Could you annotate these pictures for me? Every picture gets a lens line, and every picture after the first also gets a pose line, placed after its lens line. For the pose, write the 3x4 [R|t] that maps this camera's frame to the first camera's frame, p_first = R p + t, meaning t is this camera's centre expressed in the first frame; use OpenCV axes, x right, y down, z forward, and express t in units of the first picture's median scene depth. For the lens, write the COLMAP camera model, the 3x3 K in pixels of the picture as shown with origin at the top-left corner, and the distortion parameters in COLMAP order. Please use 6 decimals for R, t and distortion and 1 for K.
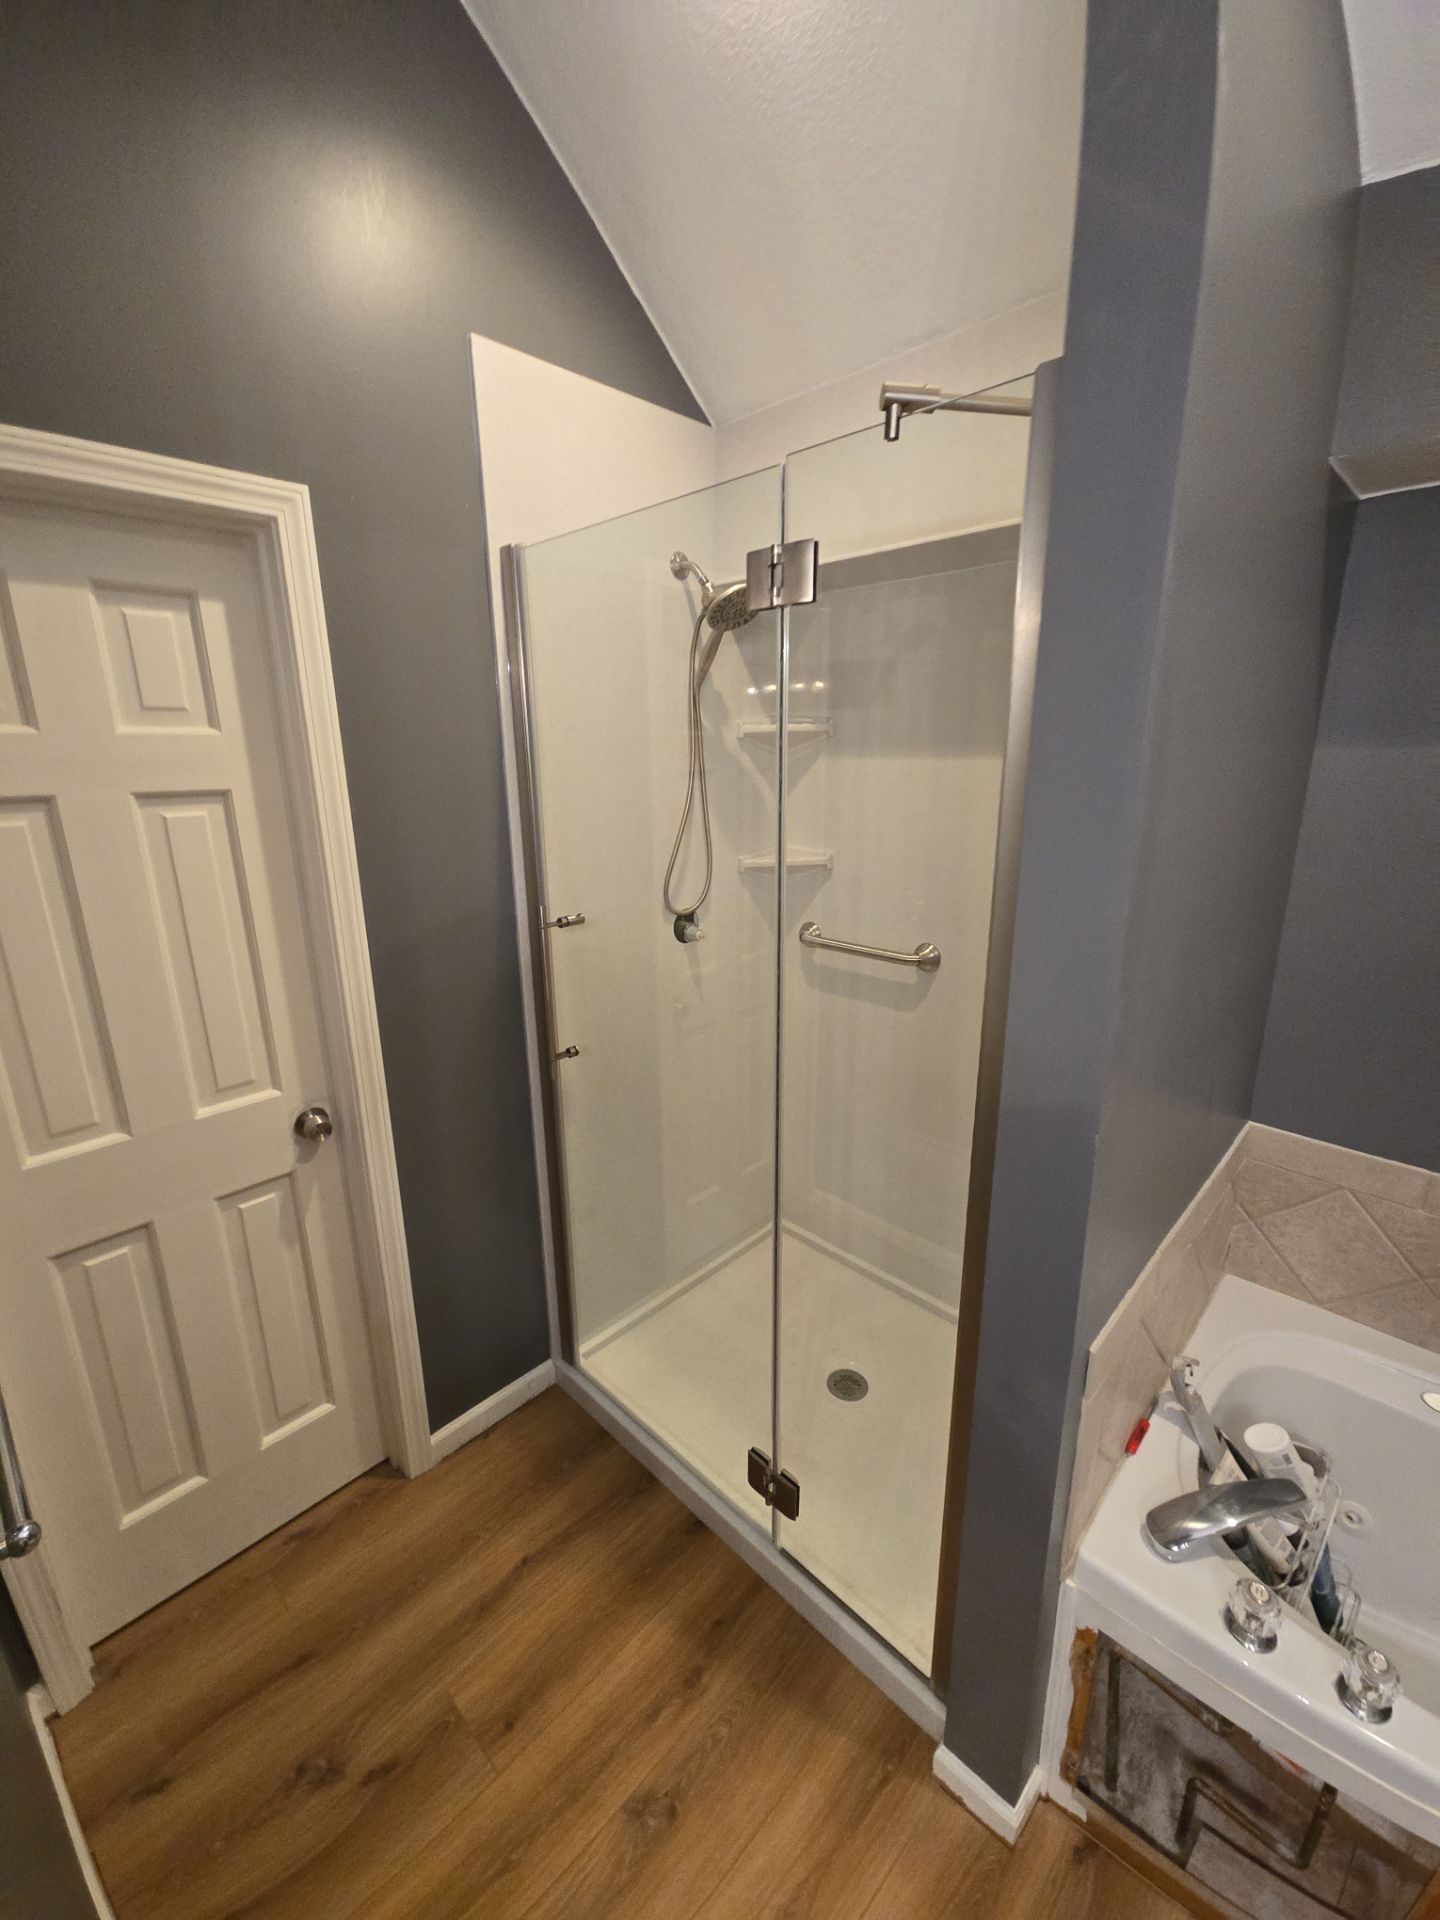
lens RADIAL K [[779.5, 0, 726.6], [0, 779.5, 956.7], [0, 0, 1]] dist [0.014543, -0.008775]
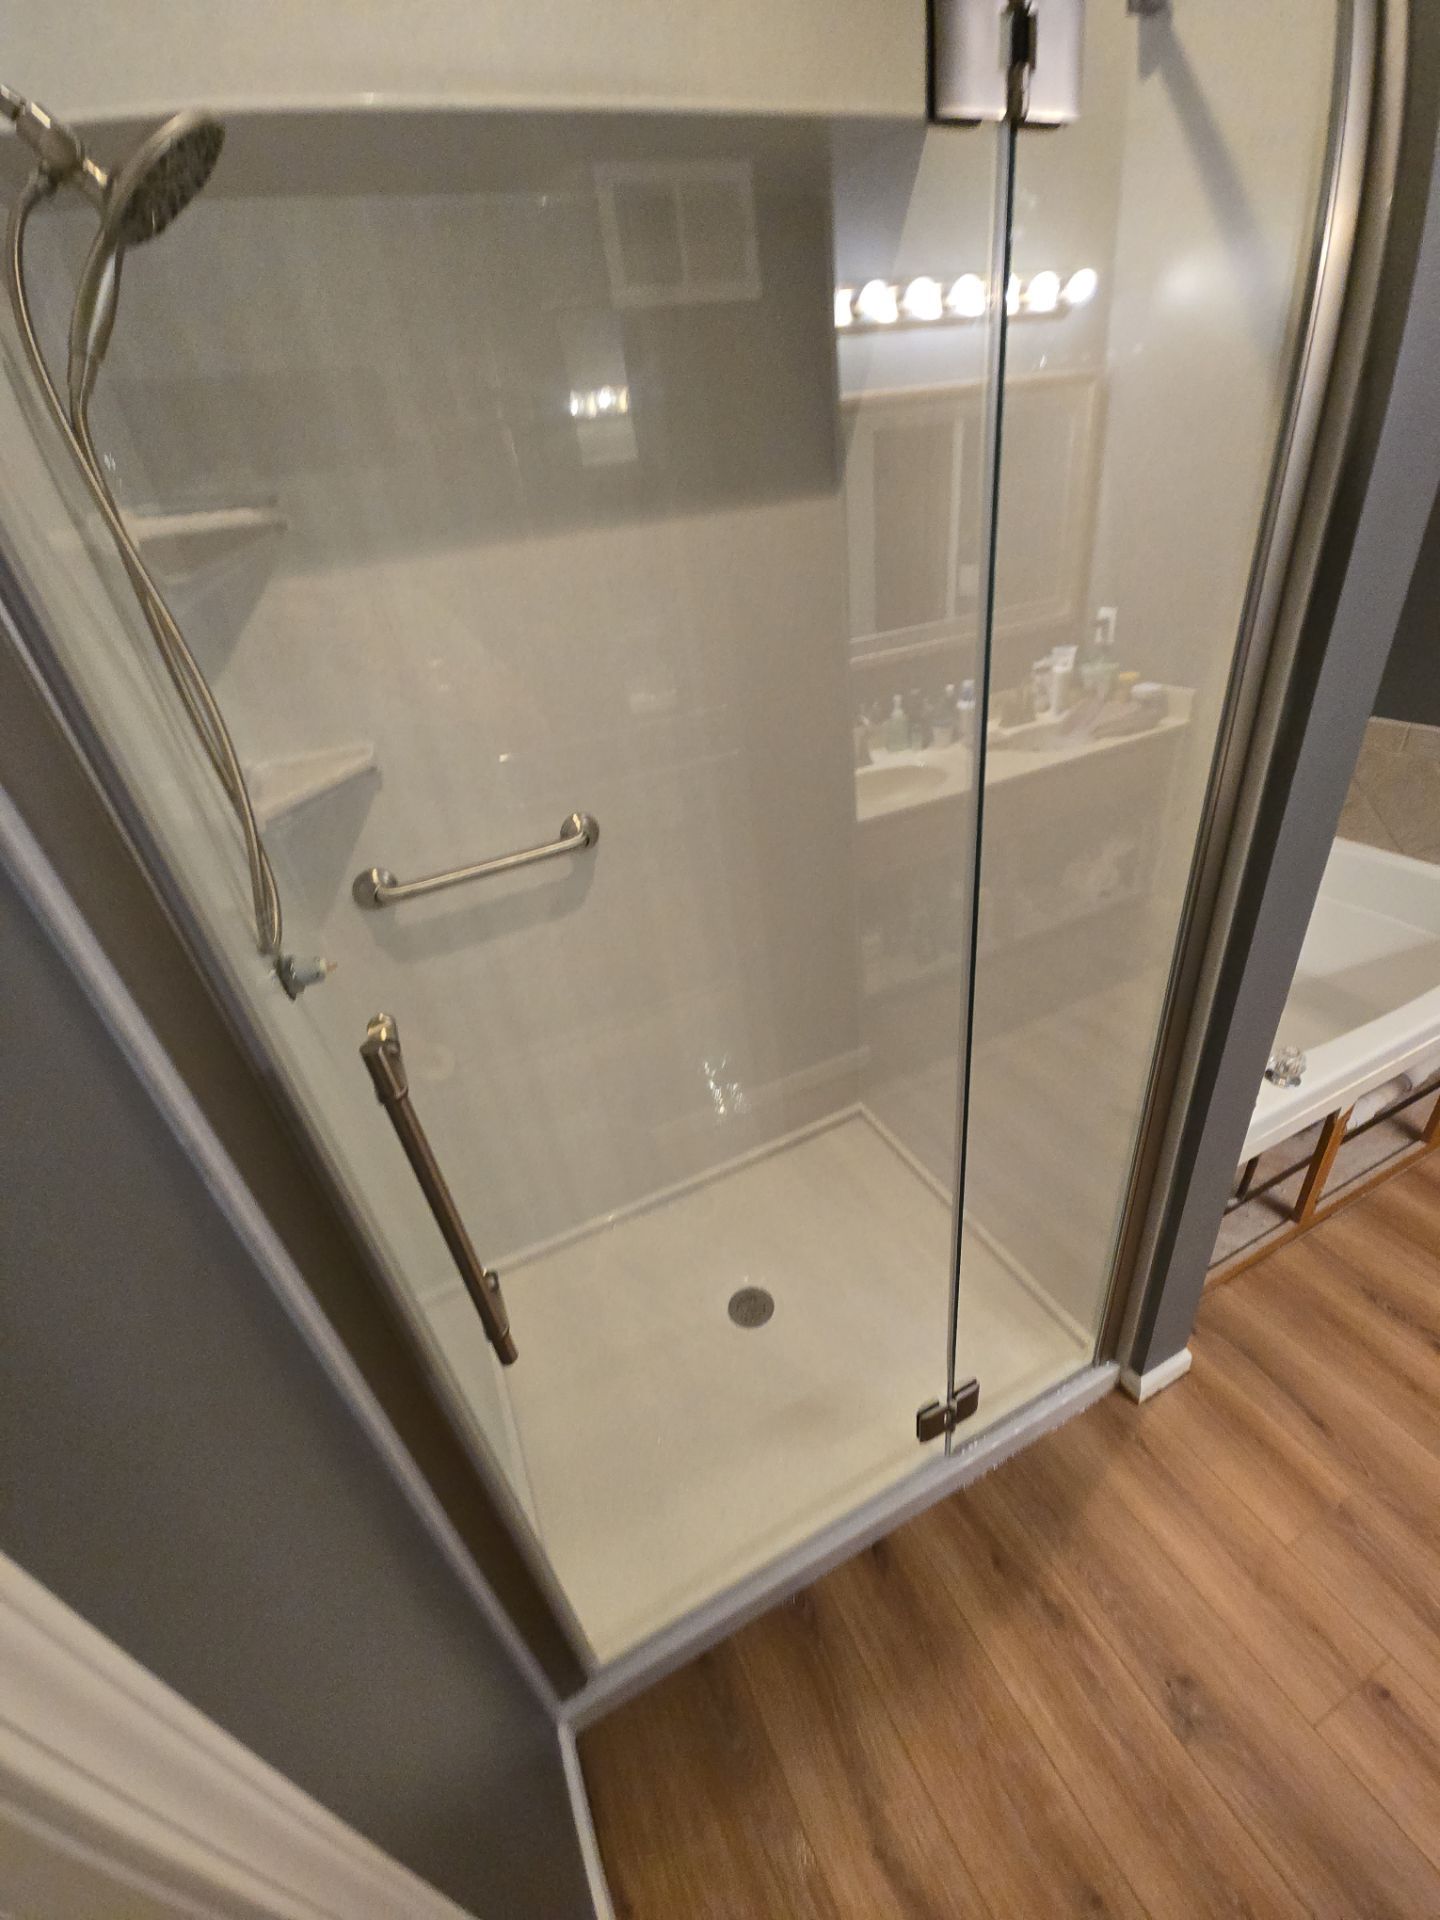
lens RADIAL K [[775.3, 0, 719.4], [0, 775.3, 952.4], [0, 0, 1]] dist [0.005387, -0.007927]
pose [[0.357132, -0.504188, 0.786289, -0.387800], [0.351398, 0.852484, 0.387028, -0.164377], [-0.865434, 0.138081, 0.481620, 0.622406]]
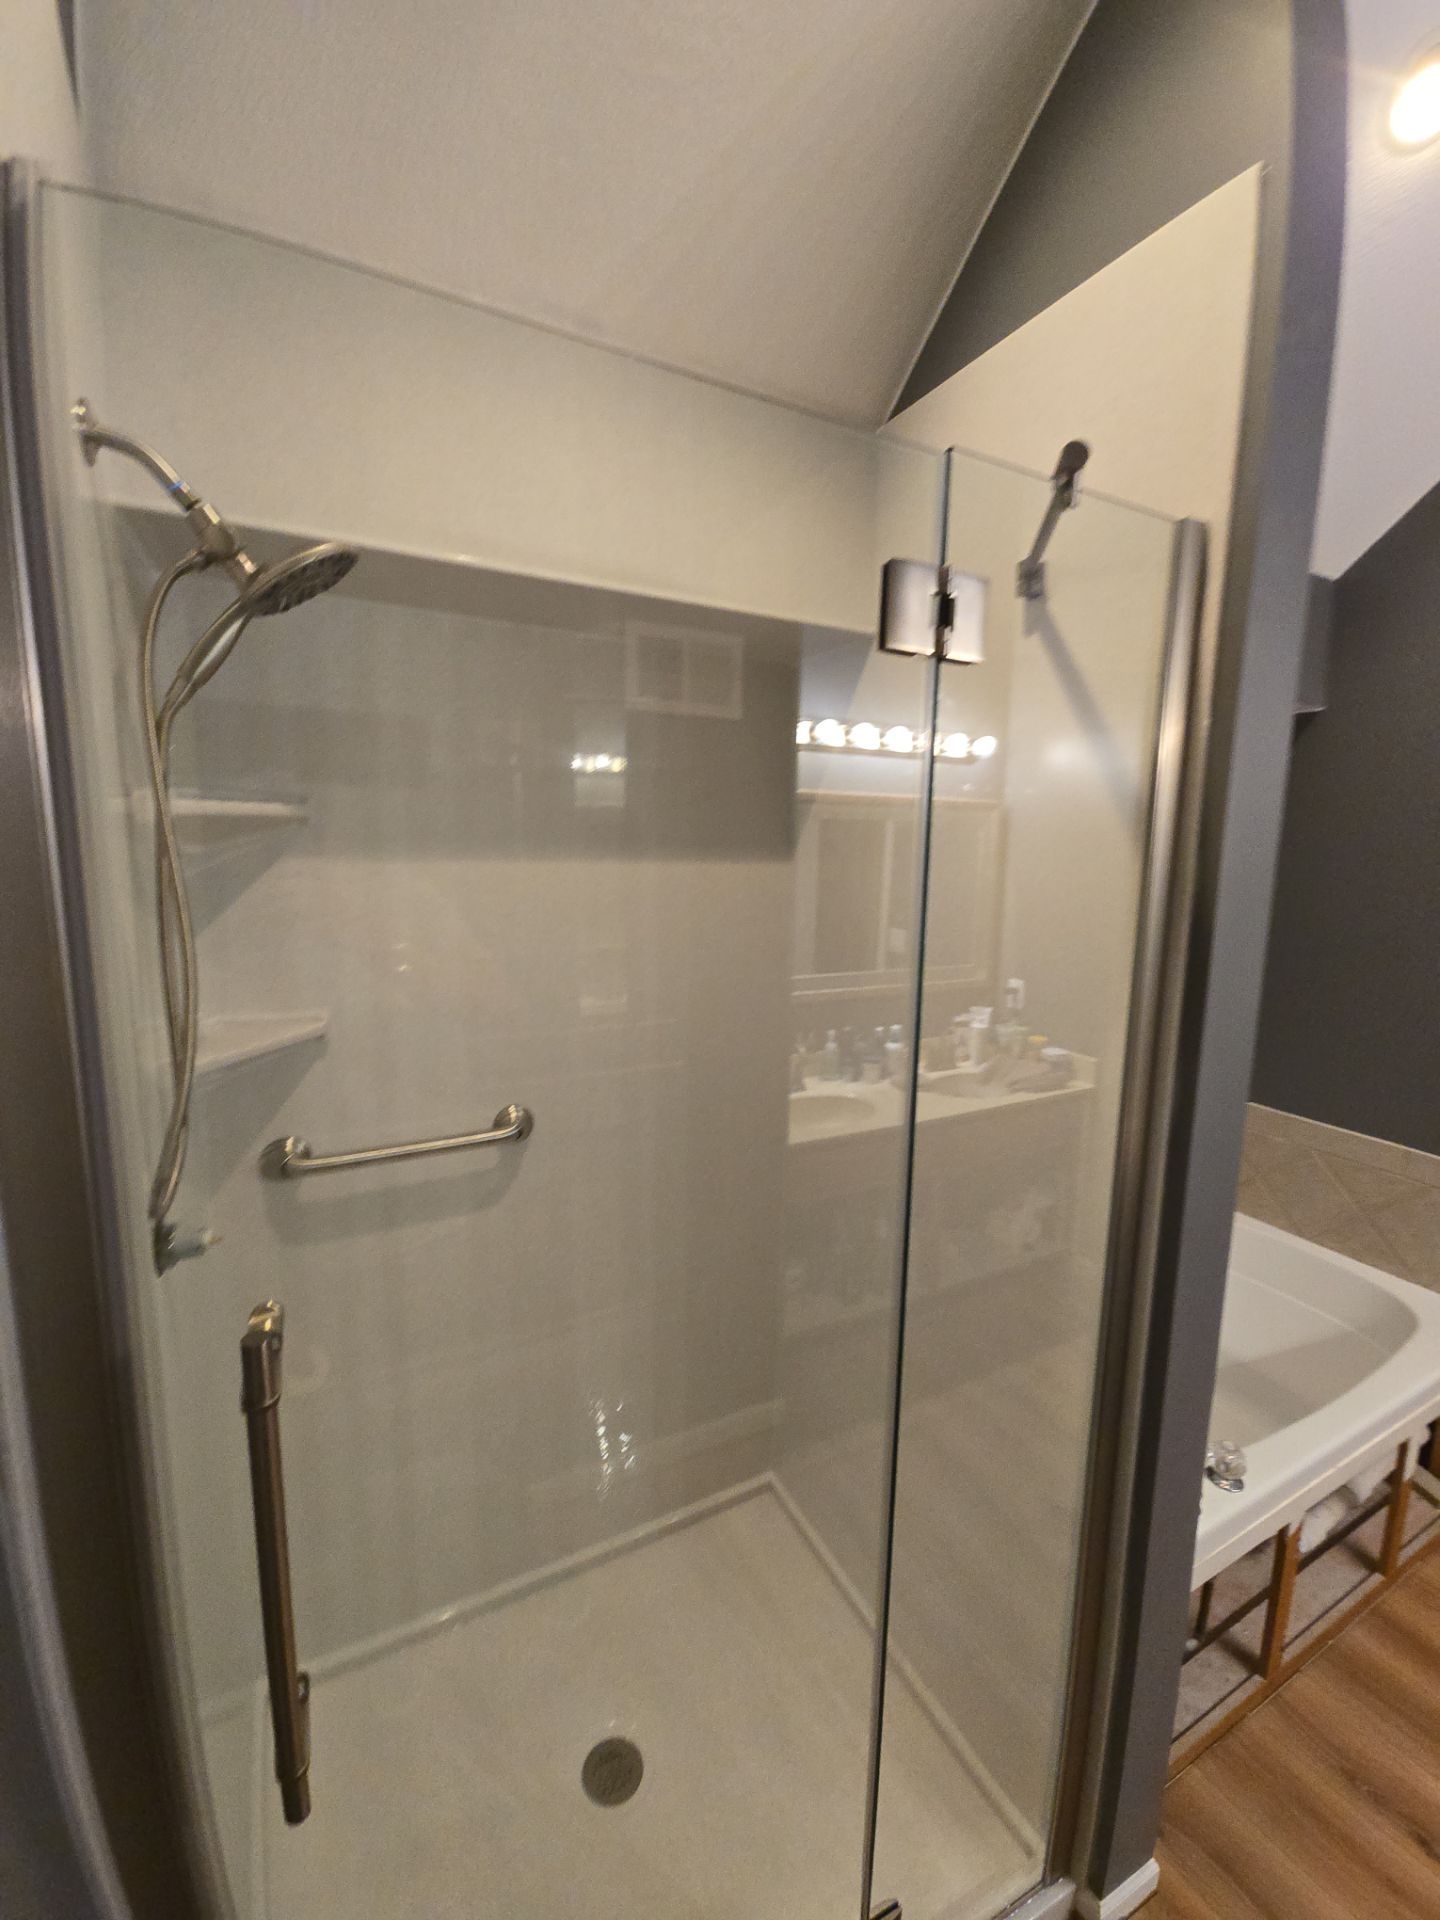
lens RADIAL K [[775.3, 0, 719.4], [0, 775.3, 952.4], [0, 0, 1]] dist [0.005387, -0.007927]
pose [[0.317103, -0.119232, 0.940866, -0.406404], [0.222258, 0.973781, 0.048495, -0.173269], [-0.921980, 0.193737, 0.335289, 0.622326]]
